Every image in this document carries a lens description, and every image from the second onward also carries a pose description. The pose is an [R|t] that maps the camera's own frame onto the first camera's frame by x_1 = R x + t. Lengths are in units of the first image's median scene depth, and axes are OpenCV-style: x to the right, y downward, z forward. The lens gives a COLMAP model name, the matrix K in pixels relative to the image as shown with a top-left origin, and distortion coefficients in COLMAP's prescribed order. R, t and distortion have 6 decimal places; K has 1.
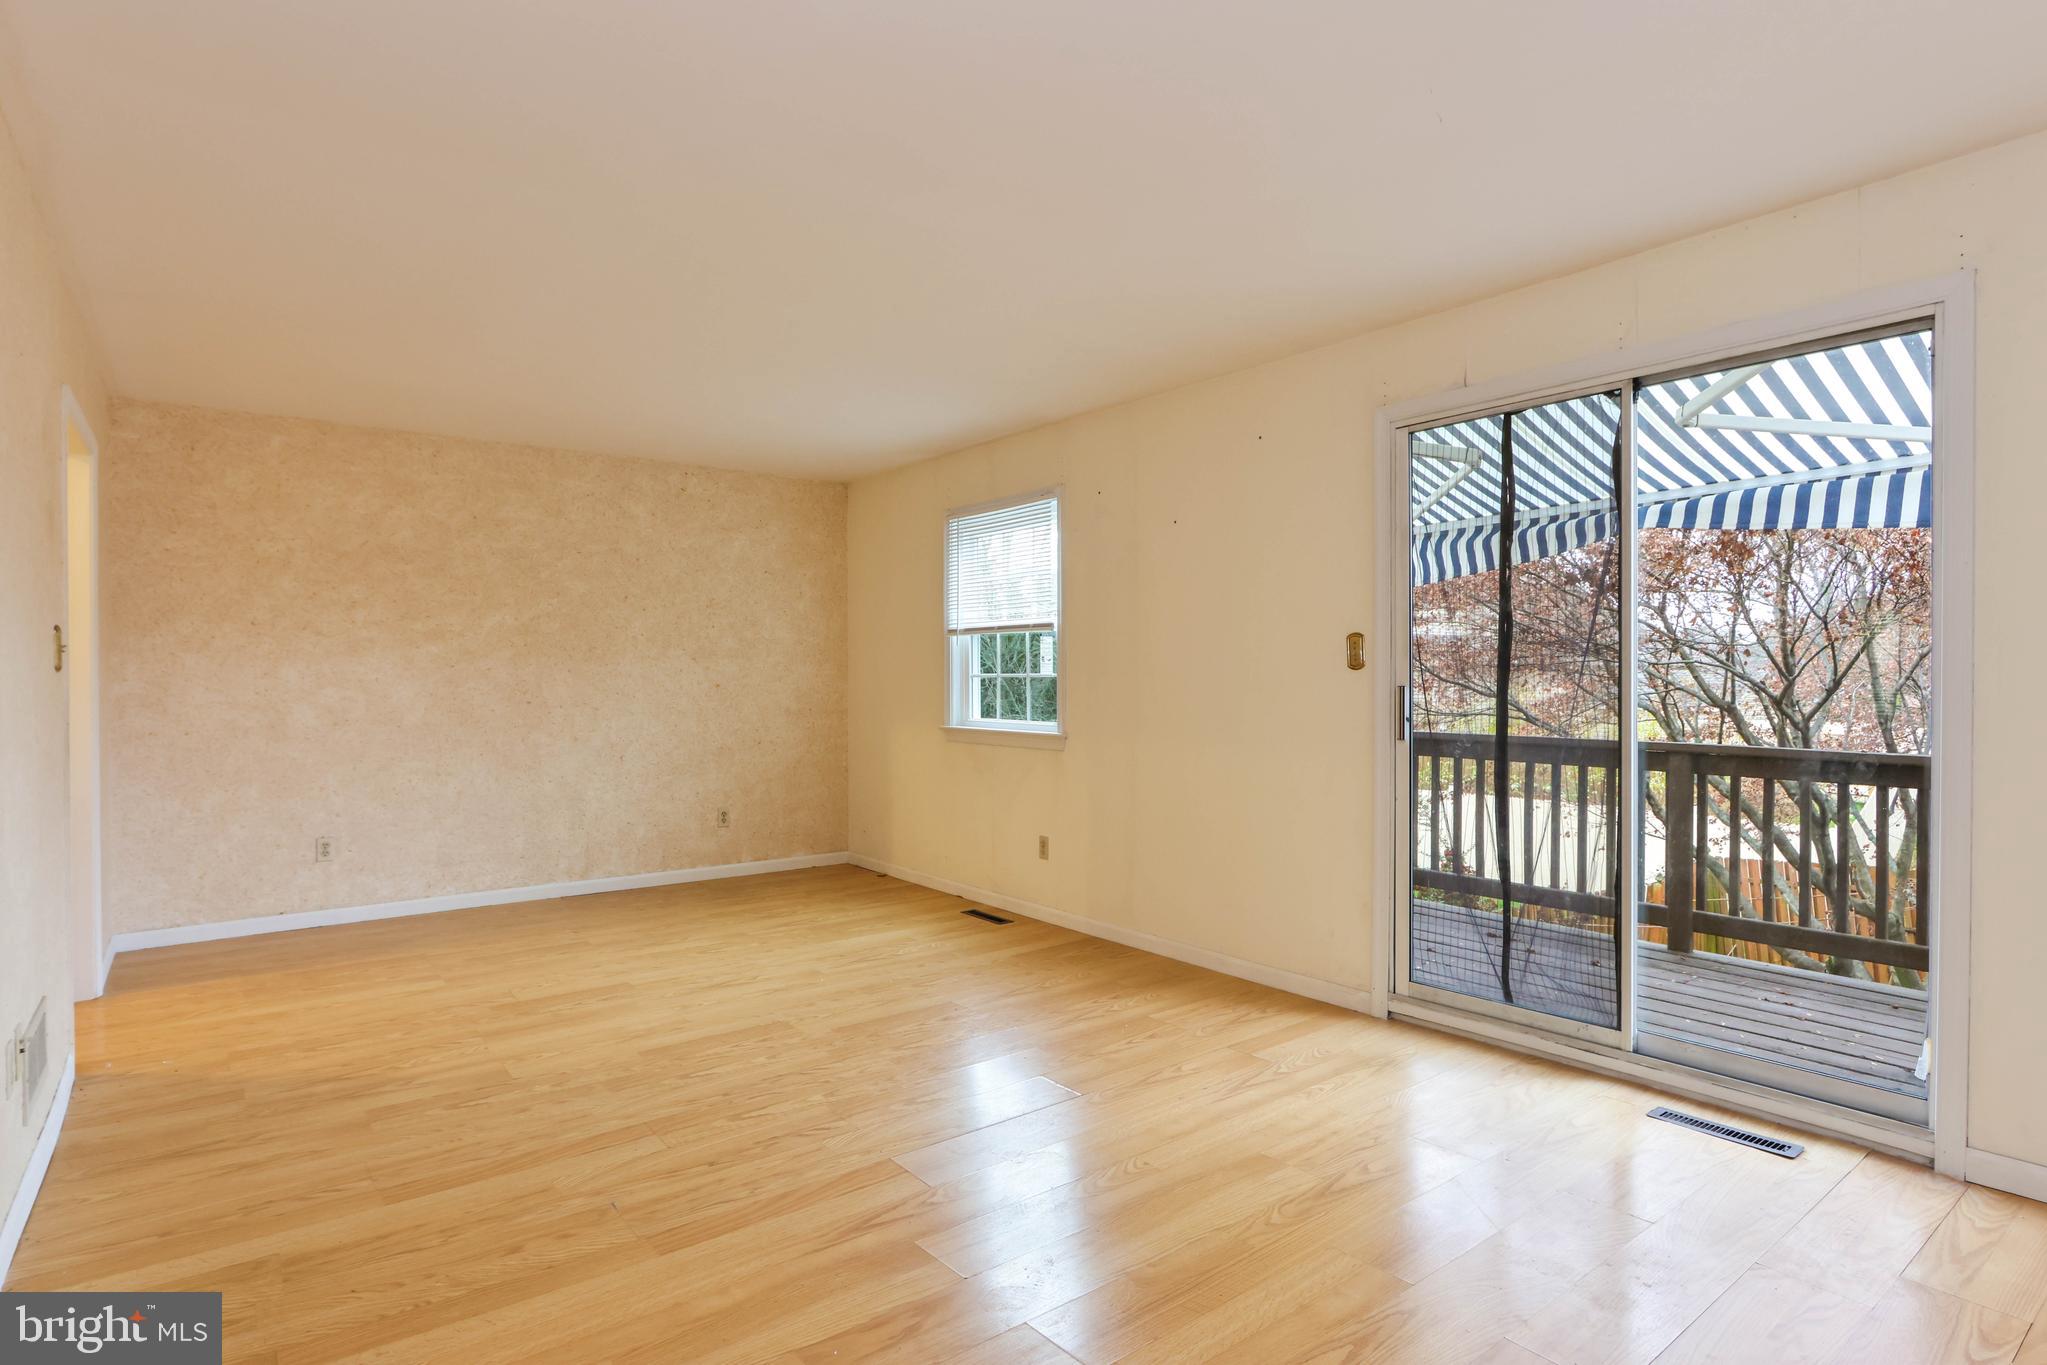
lens RADIAL K [[1083.7, 0, 1035.8], [0, 1083.7, 687.5], [0, 0, 1]] dist [-0.020292, 0.007061]
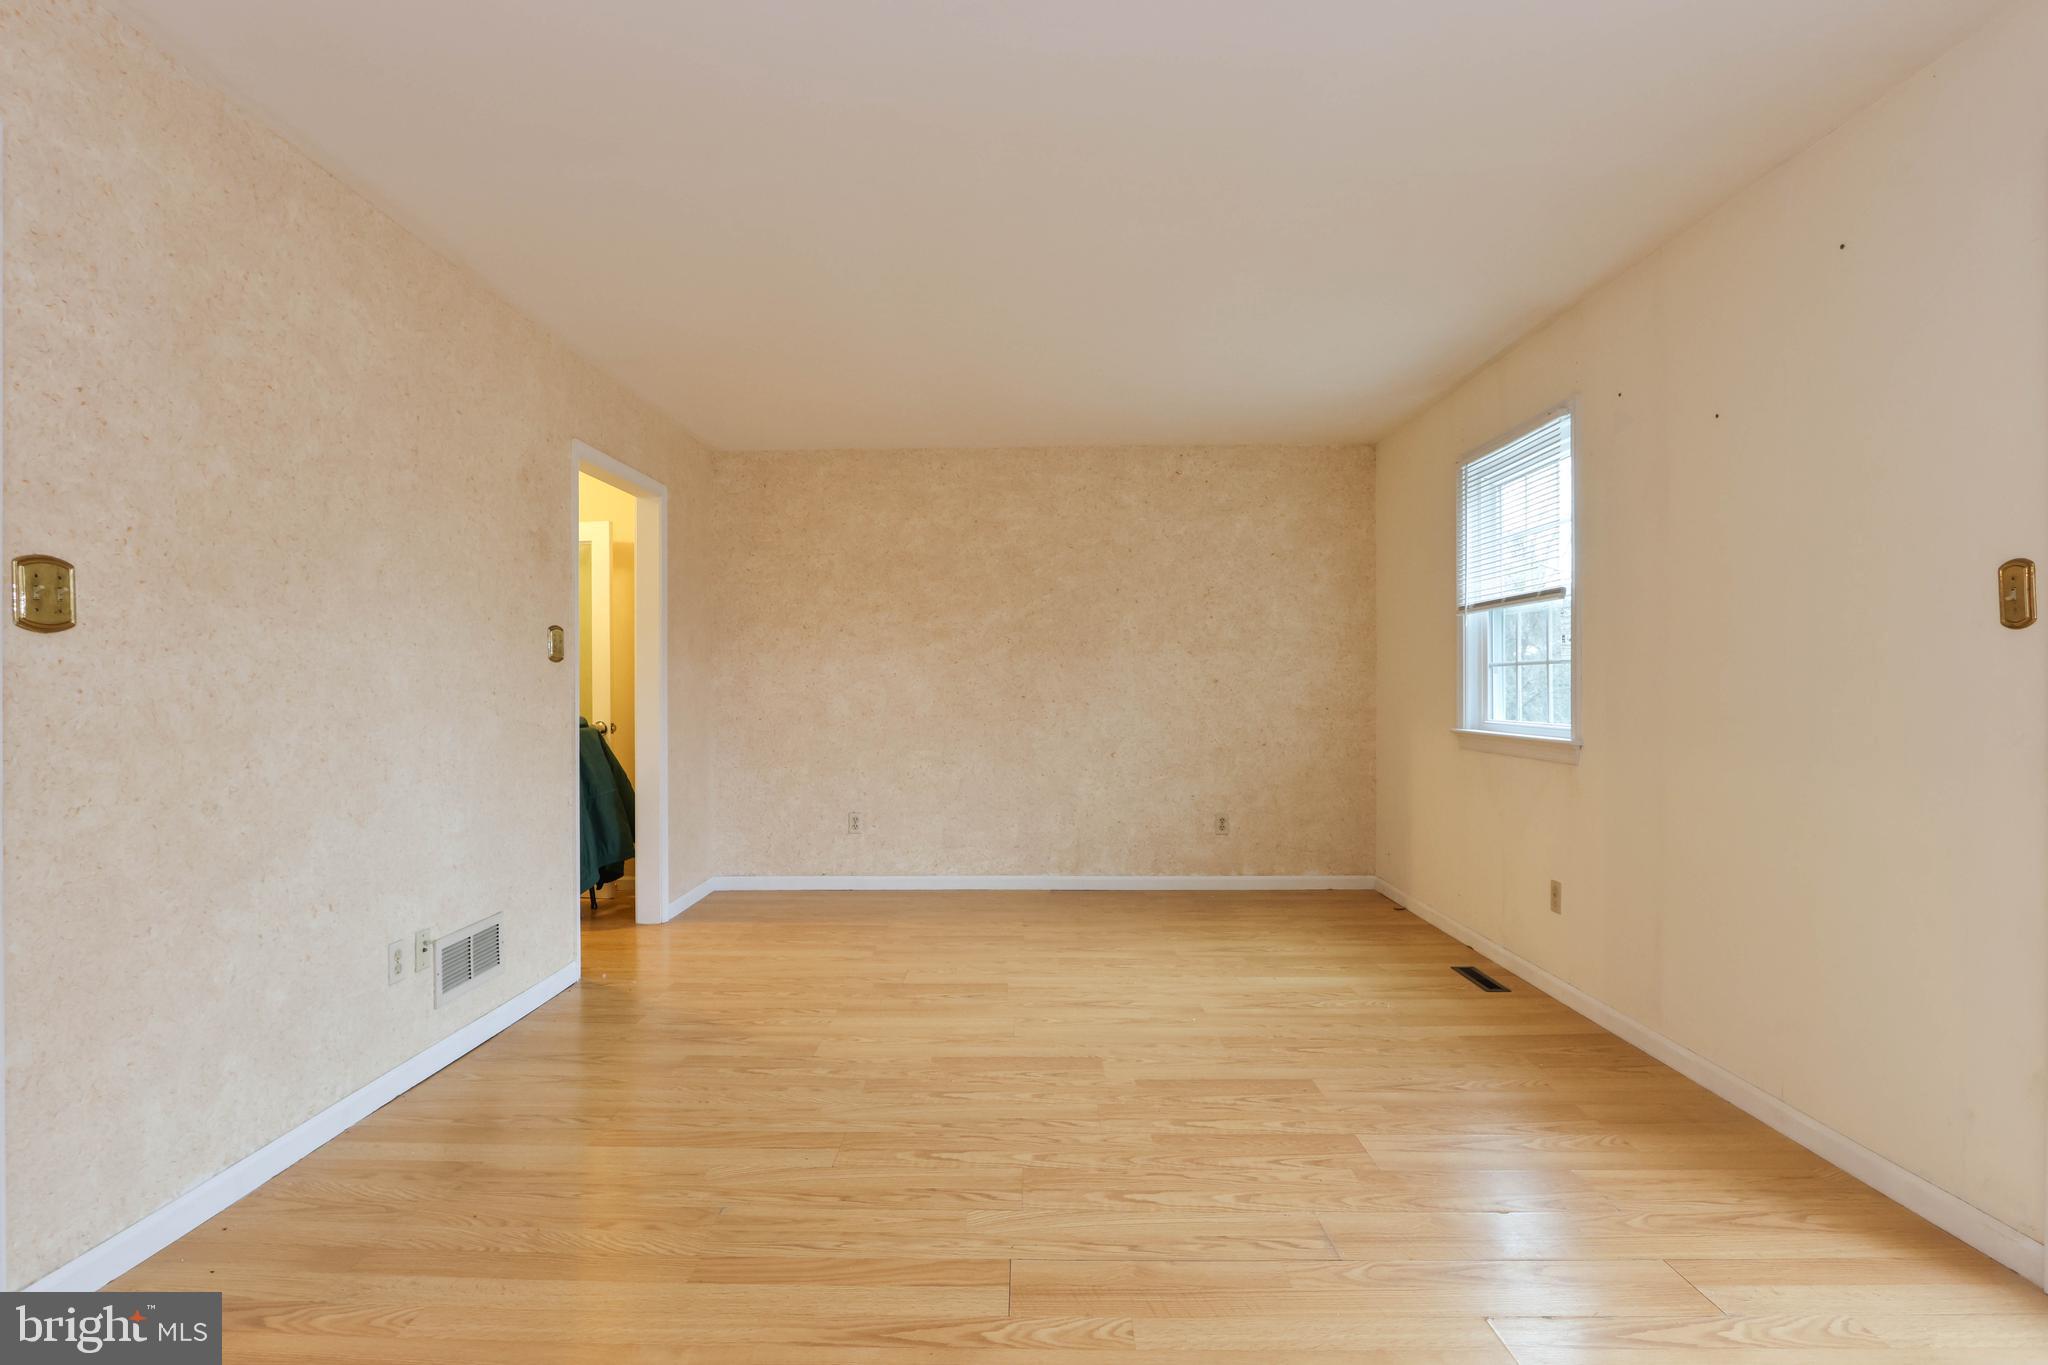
lens RADIAL K [[1084.3, 0, 982.2], [0, 1084.3, 695.1], [0, 0, 1]] dist [-0.020292, 0.007061]
pose [[0.762881, 0.002652, -0.646533, 0.245348], [-0.003778, 0.999993, -0.000357, 0.018723], [0.646527, 0.002715, 0.762886, 0.269222]]
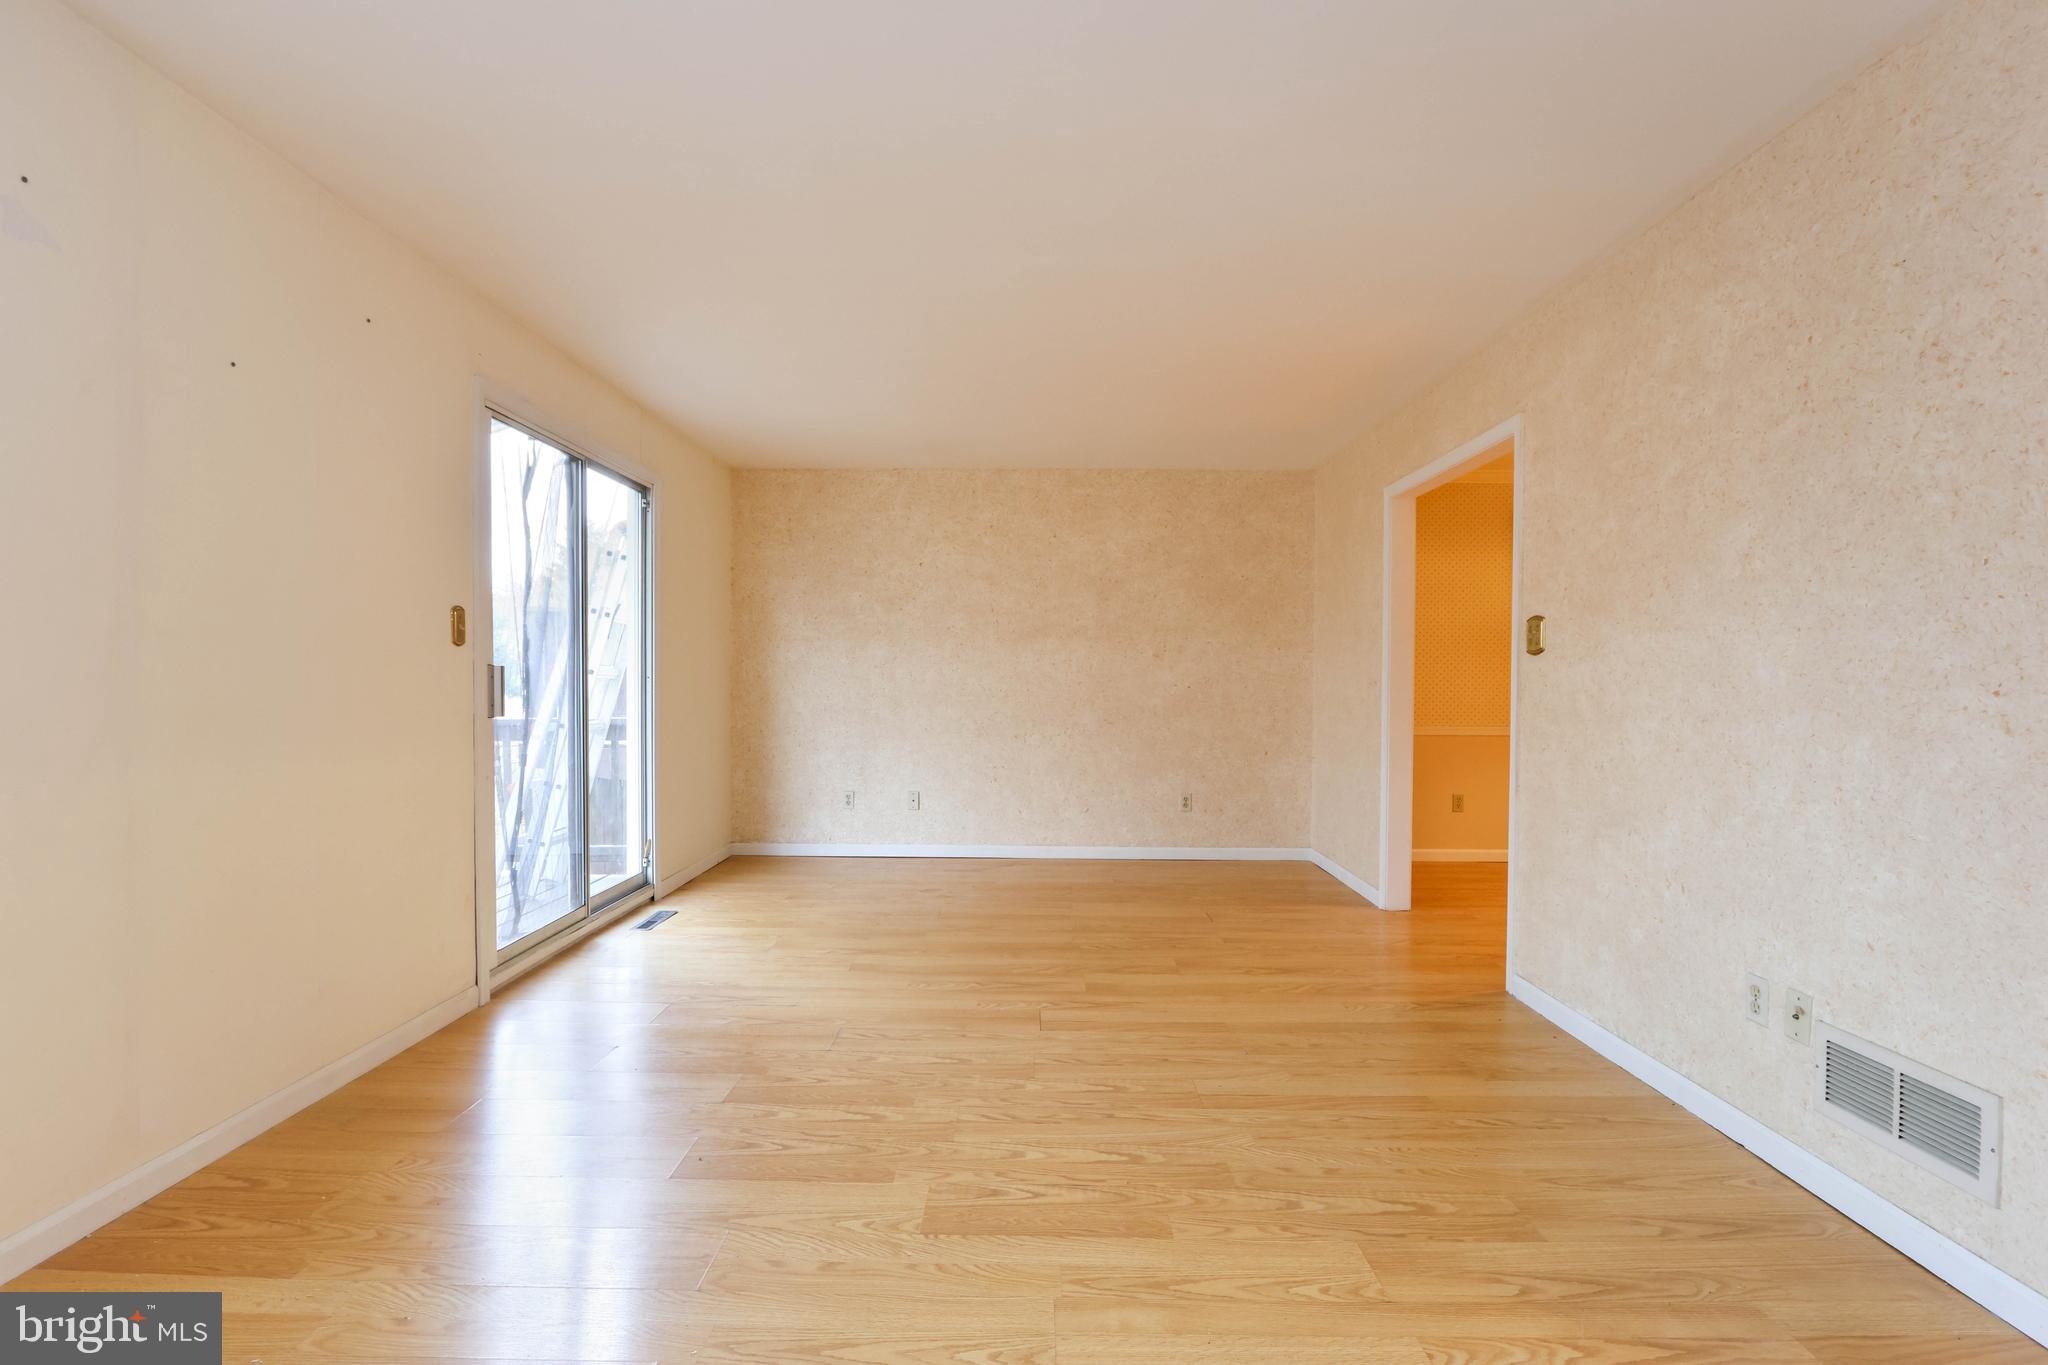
lens RADIAL K [[970.1, 0, 1002.4], [0, 970.1, 690.4], [0, 0, 1]] dist [-0.009741, 0.000219]
pose [[-0.771639, -0.009144, 0.635995, -0.575893], [0.000475, 0.999888, 0.014951, 0.009993], [-0.636061, 0.011839, -0.771548, 1.327145]]
